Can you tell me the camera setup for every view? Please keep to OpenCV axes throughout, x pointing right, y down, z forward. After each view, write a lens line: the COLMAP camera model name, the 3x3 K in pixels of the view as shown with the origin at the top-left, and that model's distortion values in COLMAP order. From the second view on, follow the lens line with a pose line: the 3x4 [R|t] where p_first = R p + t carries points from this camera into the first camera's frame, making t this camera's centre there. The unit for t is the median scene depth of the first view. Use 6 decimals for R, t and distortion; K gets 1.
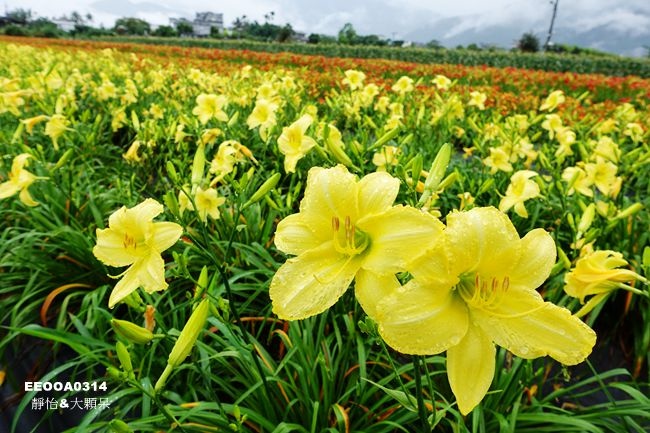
lens RADIAL K [[446.5, 0, 324.8], [0, 446.5, 207.1], [0, 0, 1]] dist [-0.011870, -0.007245]
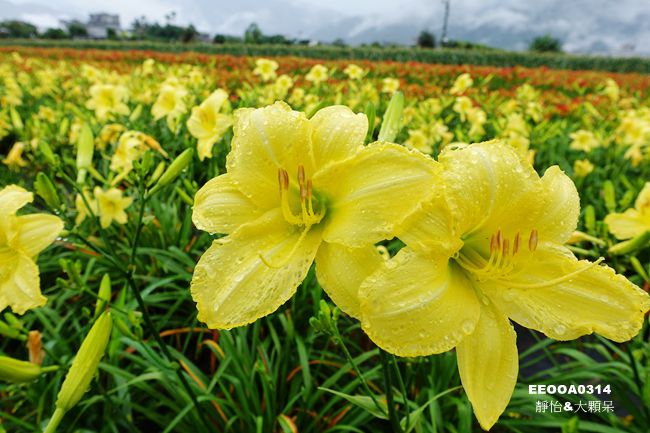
lens RADIAL K [[446.5, 0, 324.8], [0, 446.5, 207.1], [0, 0, 1]] dist [-0.011870, -0.007245]
pose [[0.981034, -0.080594, 0.176288, -0.011071], [0.079941, 0.996741, 0.010814, 0.023225], [-0.176585, 0.003484, 0.984279, 0.097370]]
